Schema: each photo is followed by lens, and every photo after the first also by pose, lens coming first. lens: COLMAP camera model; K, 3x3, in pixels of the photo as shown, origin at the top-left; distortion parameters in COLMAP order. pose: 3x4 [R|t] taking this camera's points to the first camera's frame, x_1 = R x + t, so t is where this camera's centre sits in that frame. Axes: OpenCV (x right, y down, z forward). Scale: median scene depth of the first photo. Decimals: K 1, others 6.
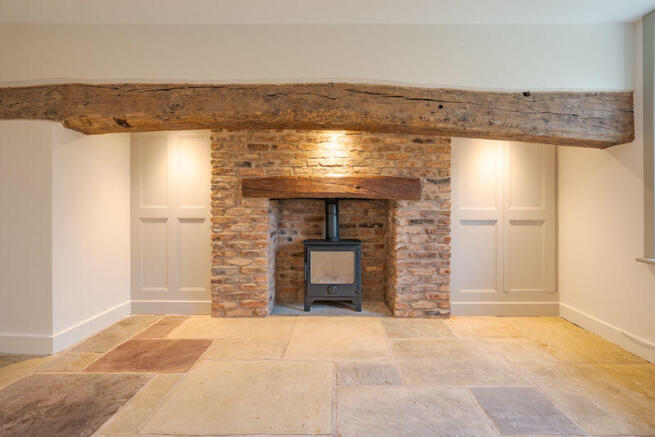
lens RADIAL K [[274.5, 0, 327.8], [0, 274.5, 212.9], [0, 0, 1]] dist [0.001277, 0.000167]
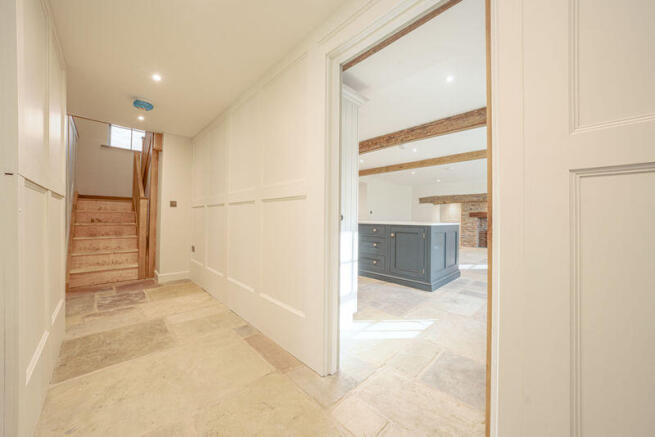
lens RADIAL K [[233.4, 0, 327.2], [0, 233.4, 216.2], [0, 0, 1]] dist [-0.000227, -0.000001]
pose [[0.709343, 0.000304, -0.704864, 0.617205], [-0.011798, 0.999865, -0.011442, -0.007097], [0.704765, 0.016432, 0.709250, -2.890910]]
